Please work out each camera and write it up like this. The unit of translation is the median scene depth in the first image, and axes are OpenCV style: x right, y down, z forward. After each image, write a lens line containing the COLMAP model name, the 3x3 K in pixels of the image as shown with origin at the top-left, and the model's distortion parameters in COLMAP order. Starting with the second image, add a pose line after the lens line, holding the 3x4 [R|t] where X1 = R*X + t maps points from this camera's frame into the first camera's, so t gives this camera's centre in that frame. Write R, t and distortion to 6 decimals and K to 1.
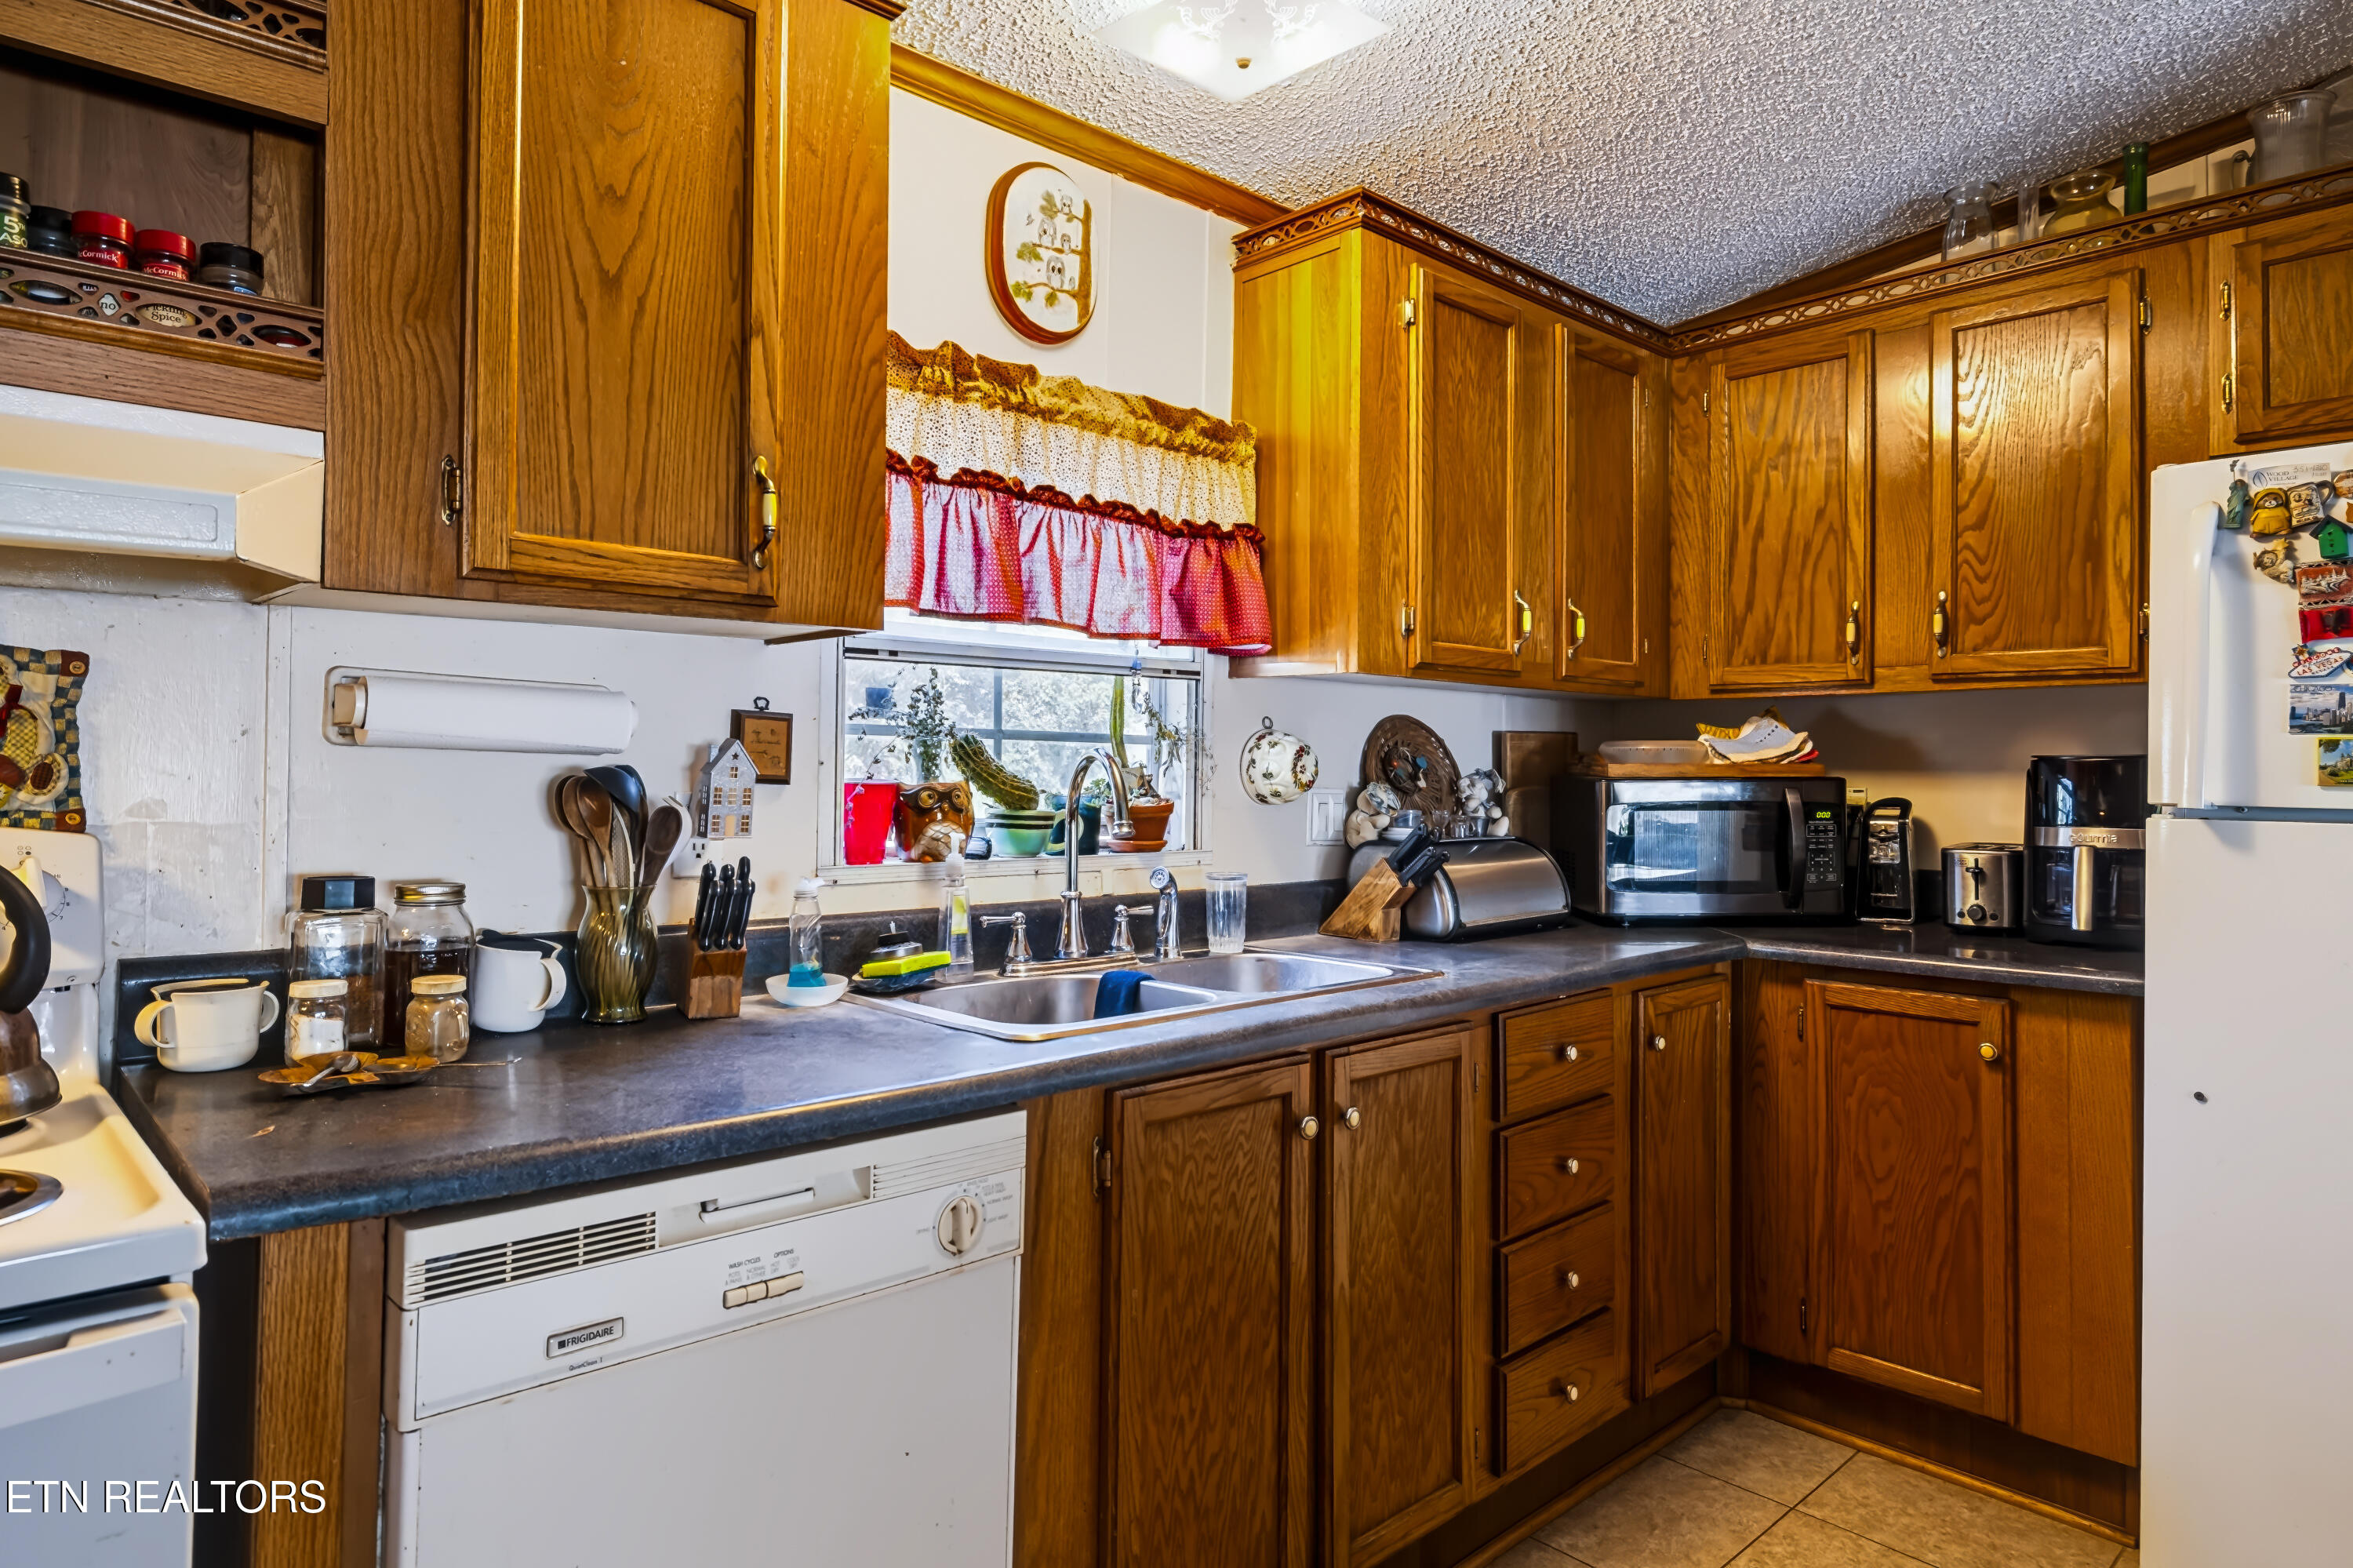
lens RADIAL K [[1363.7, 0, 1164.9], [0, 1363.7, 745.8], [0, 0, 1]] dist [-0.001820, -0.001375]
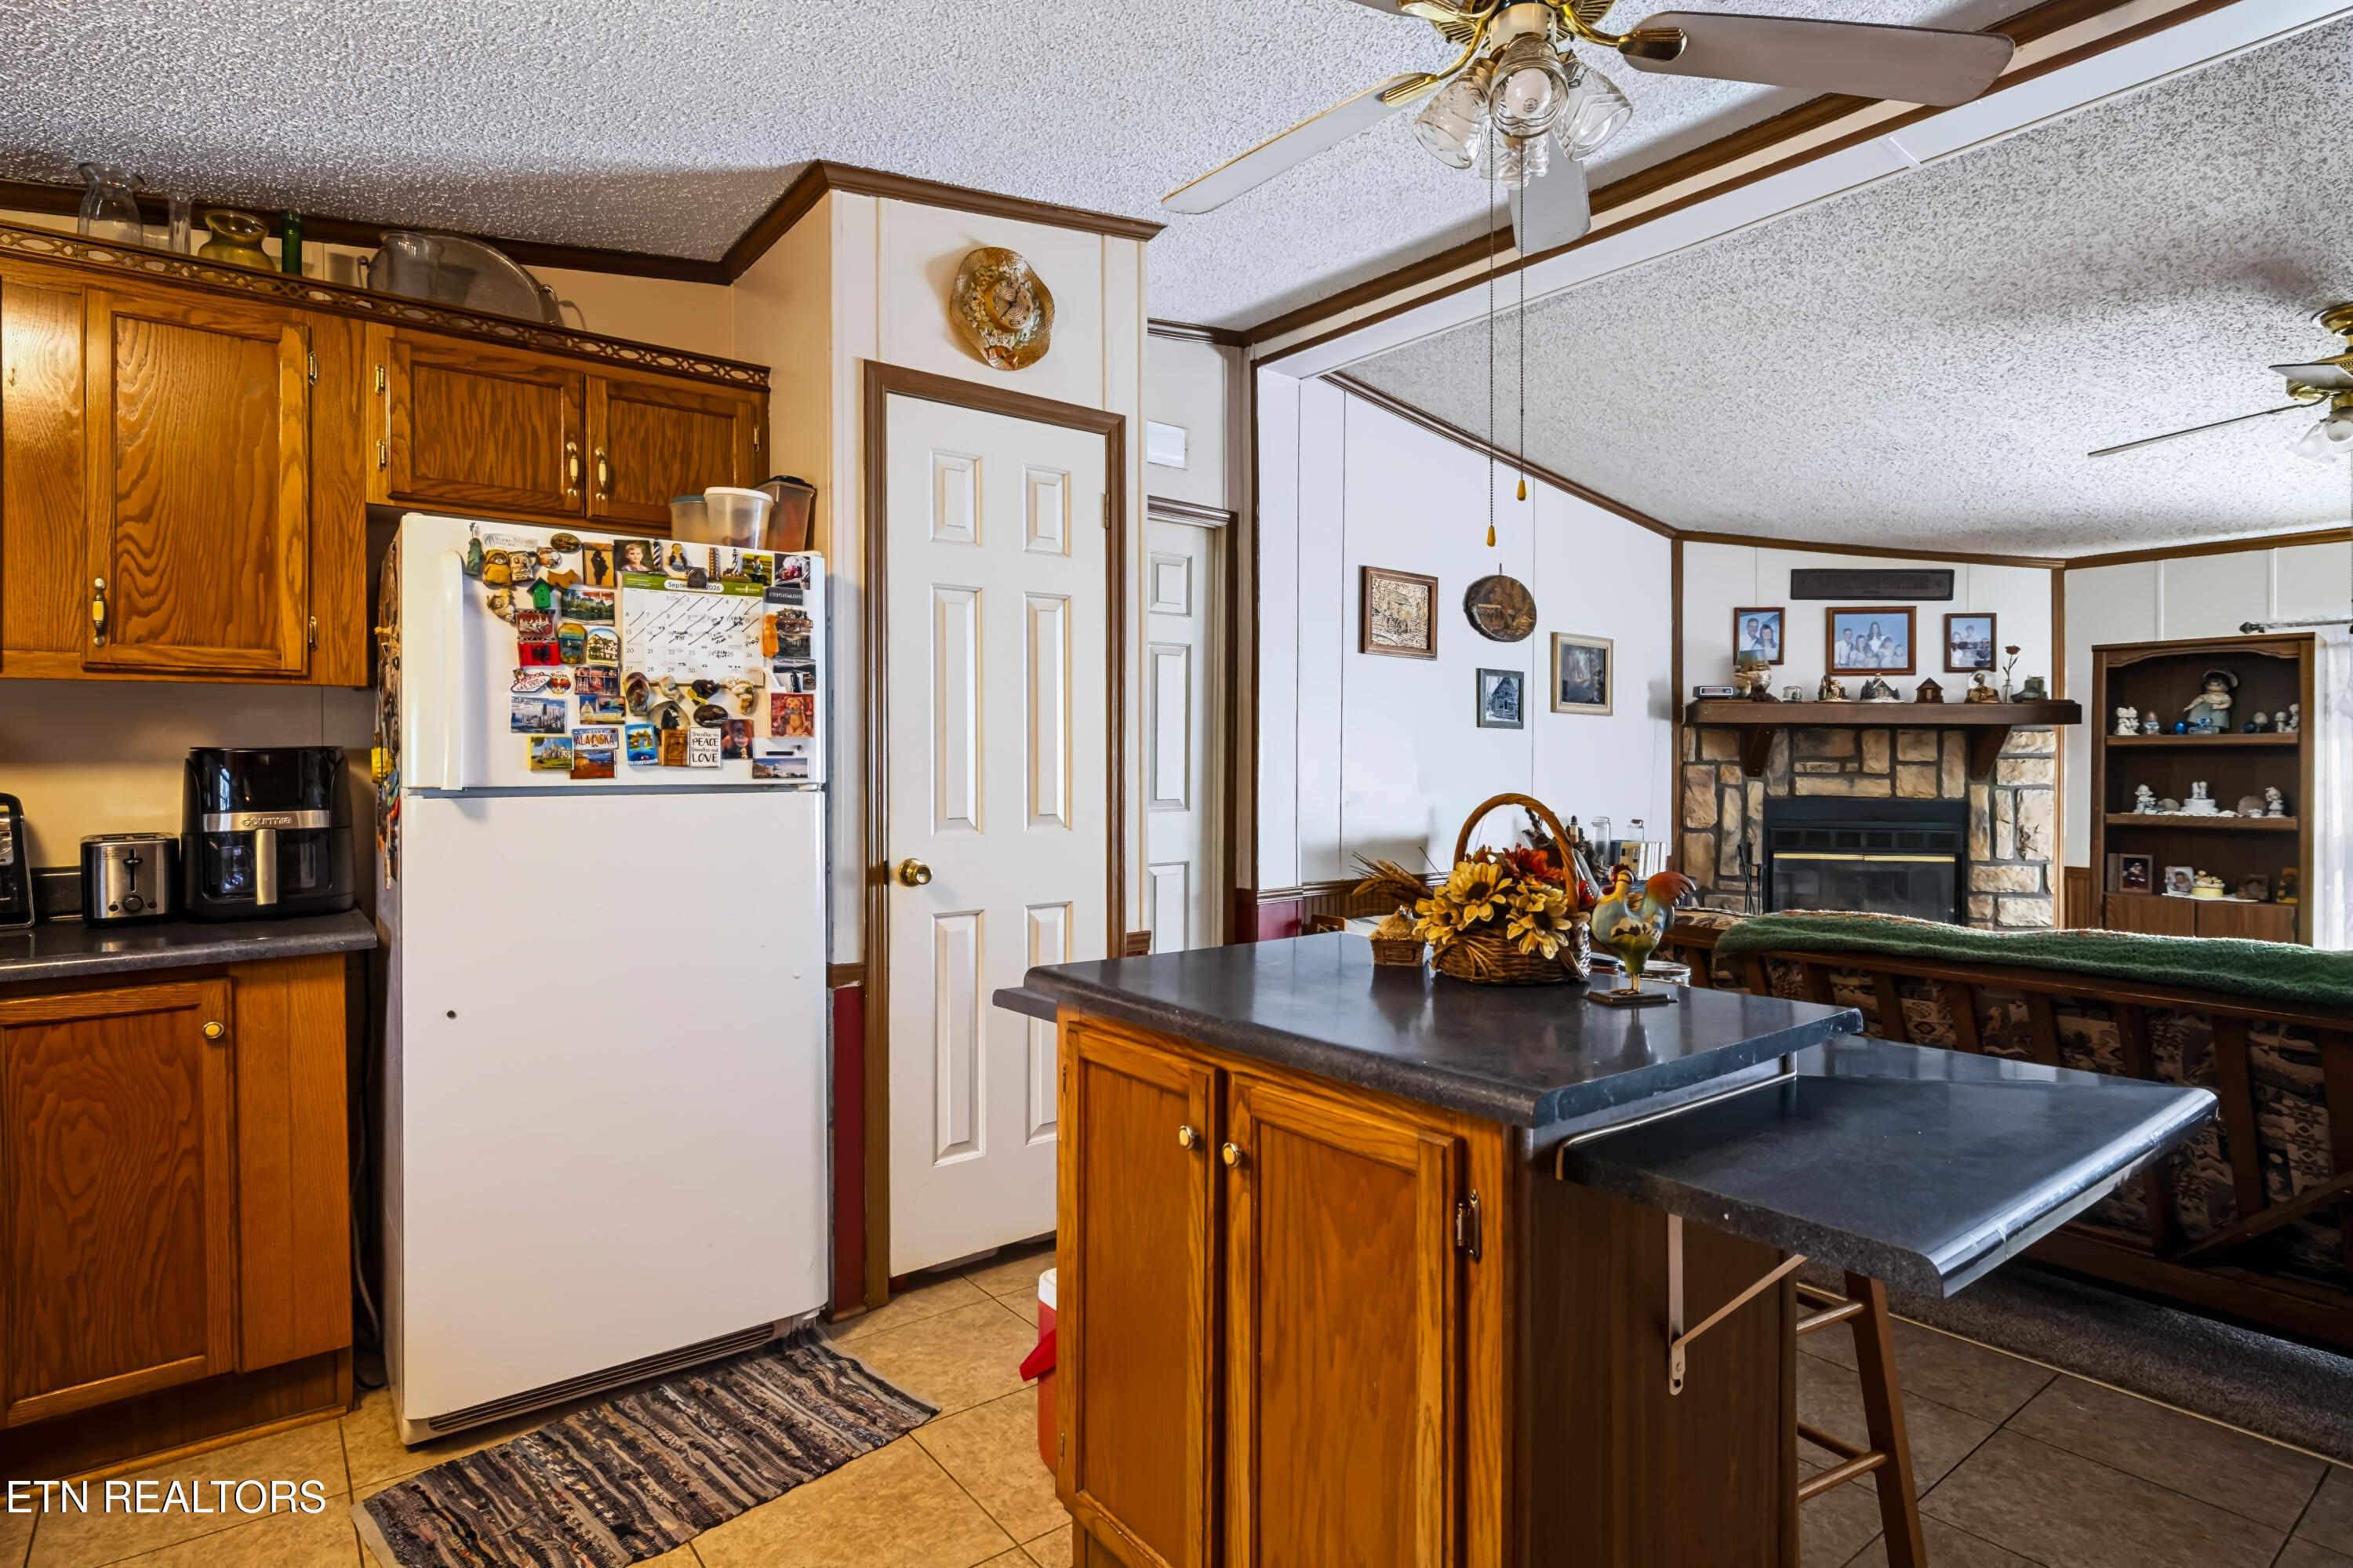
lens RADIAL K [[1221.5, 0, 1179.1], [0, 1221.5, 759.9], [0, 0, 1]] dist [-0.000087, -0.001039]
pose [[0.079506, -0.009220, 0.996792, -0.275984], [-0.010516, 0.999894, 0.010088, -0.000671], [-0.996779, -0.011284, 0.079401, 0.188226]]
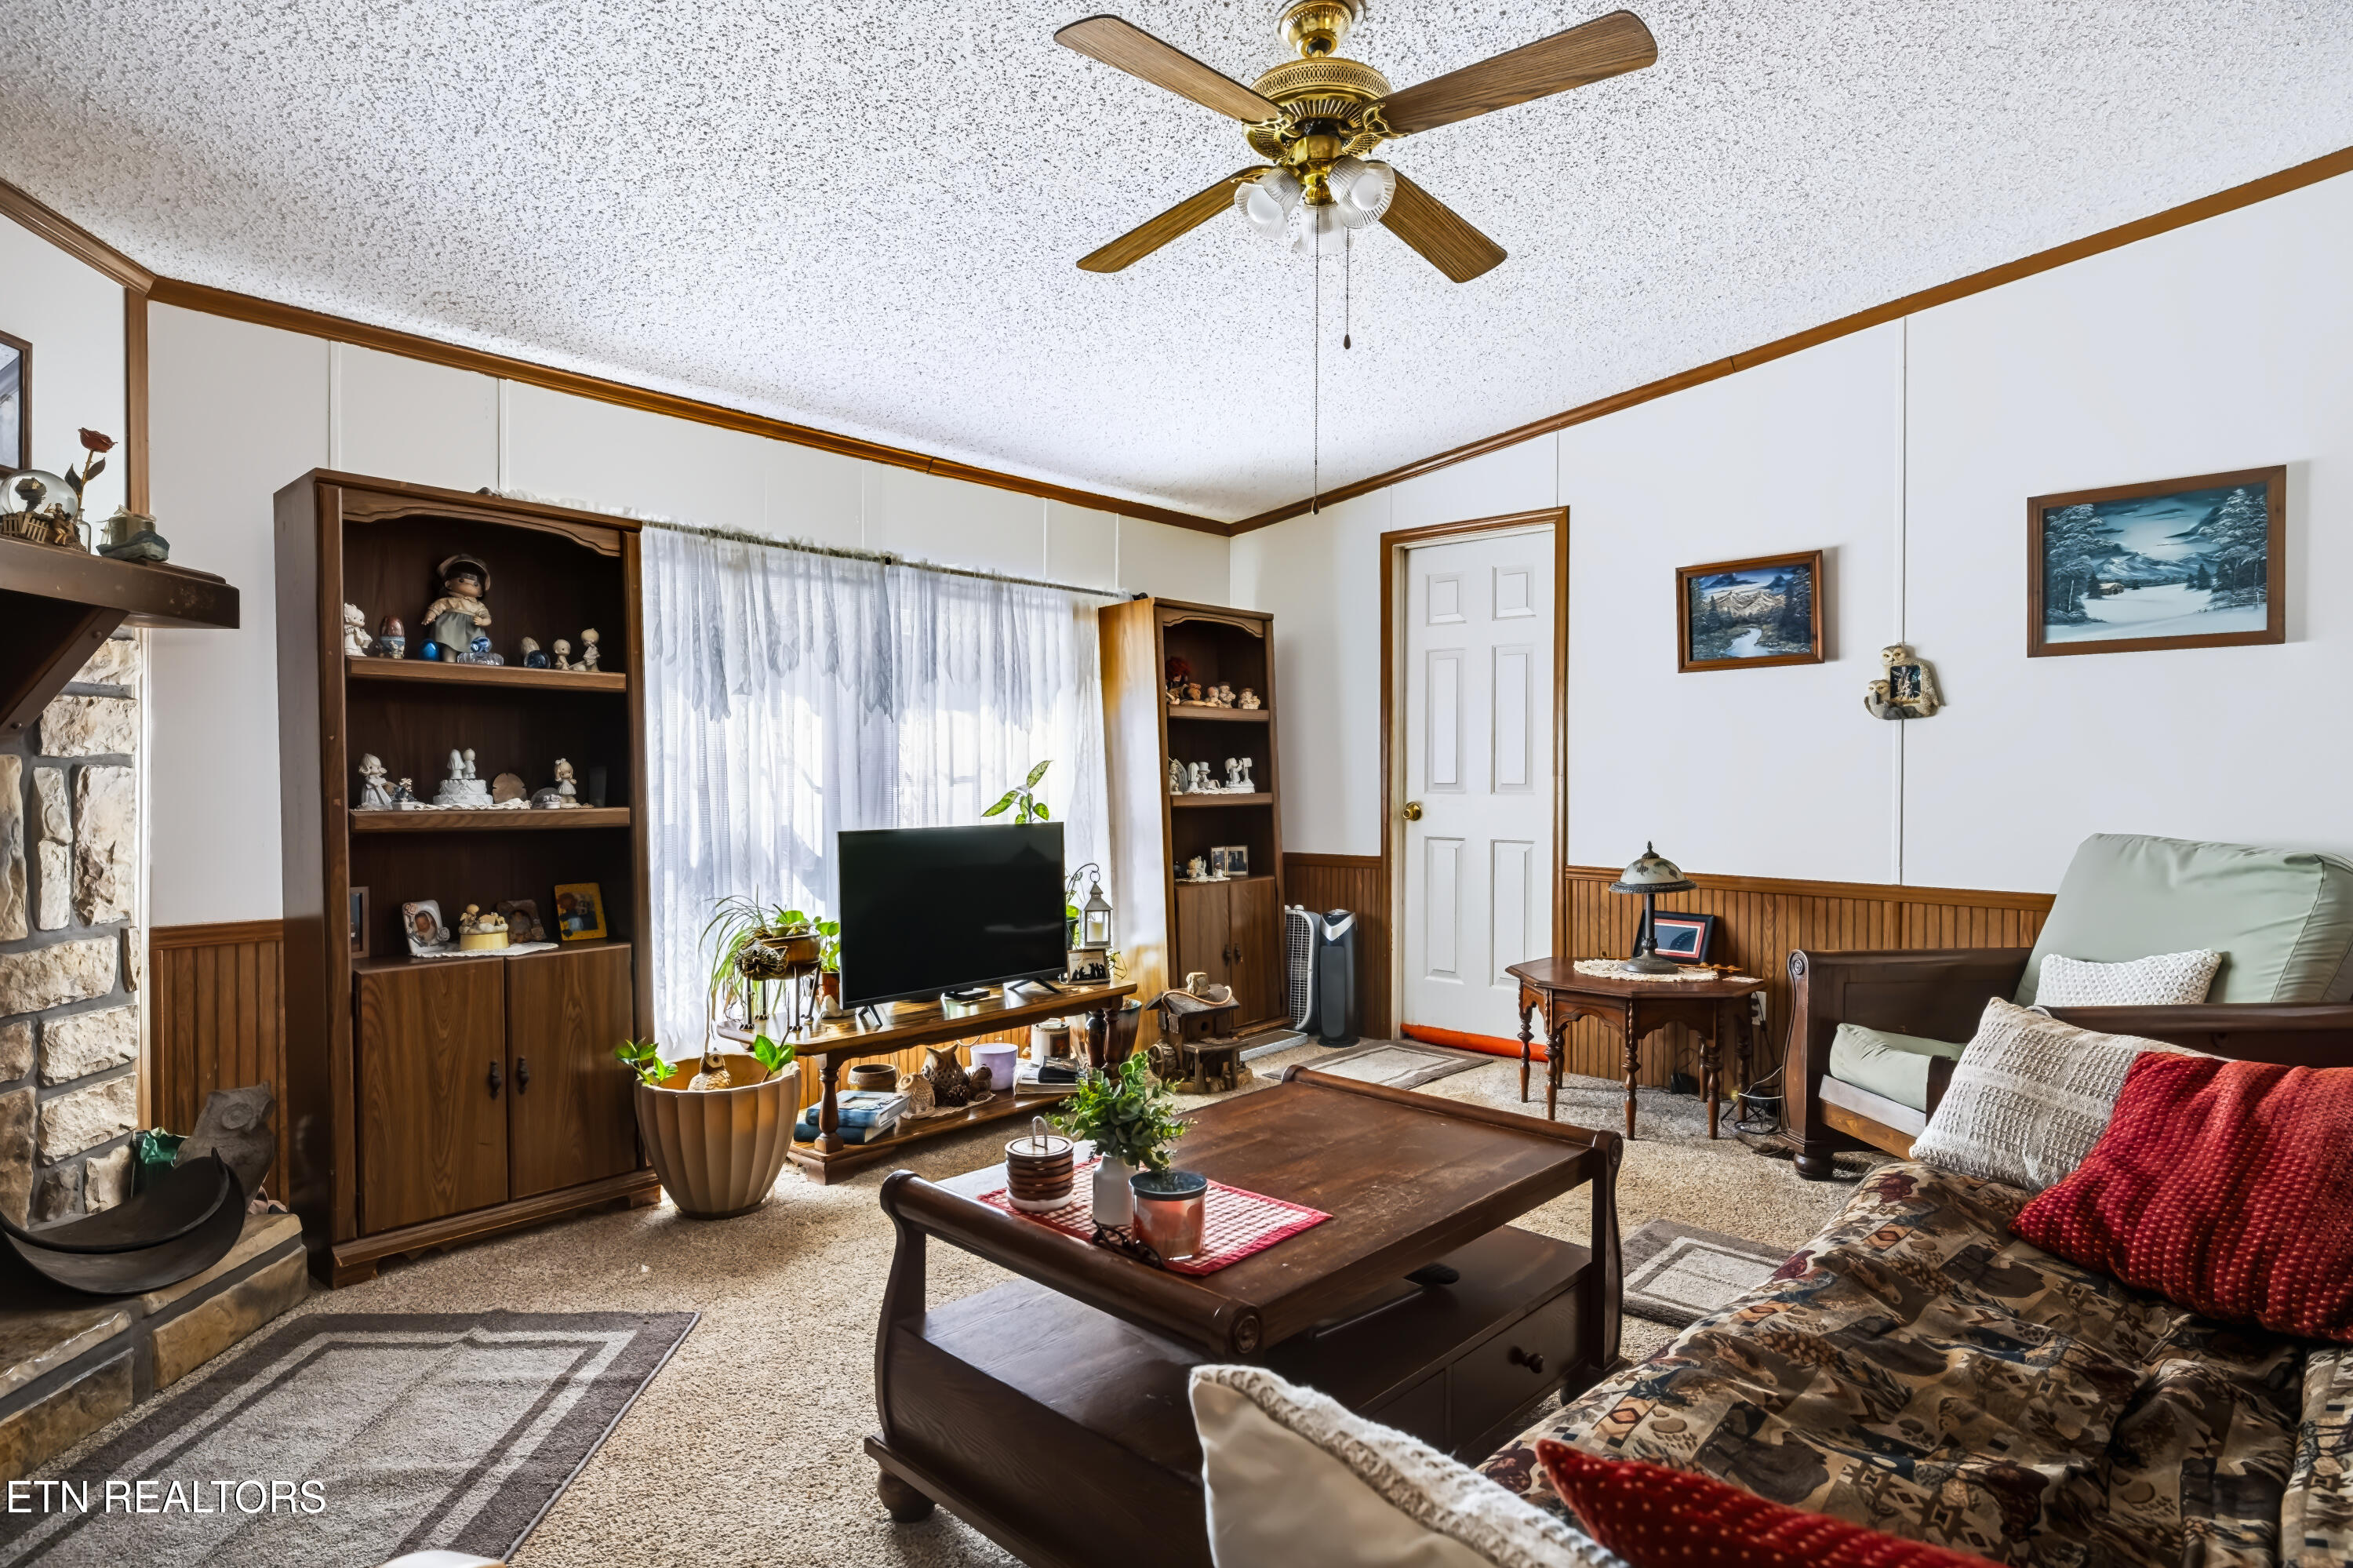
lens RADIAL K [[1255.2, 0, 1165.8], [0, 1255.2, 790.9], [0, 0, 1]] dist [-0.003087, -0.000441]
pose [[-0.994949, -0.020614, -0.098239, 1.658773], [-0.021259, 0.999759, 0.005523, 0.068429], [0.098101, 0.007583, -0.995148, -0.146602]]
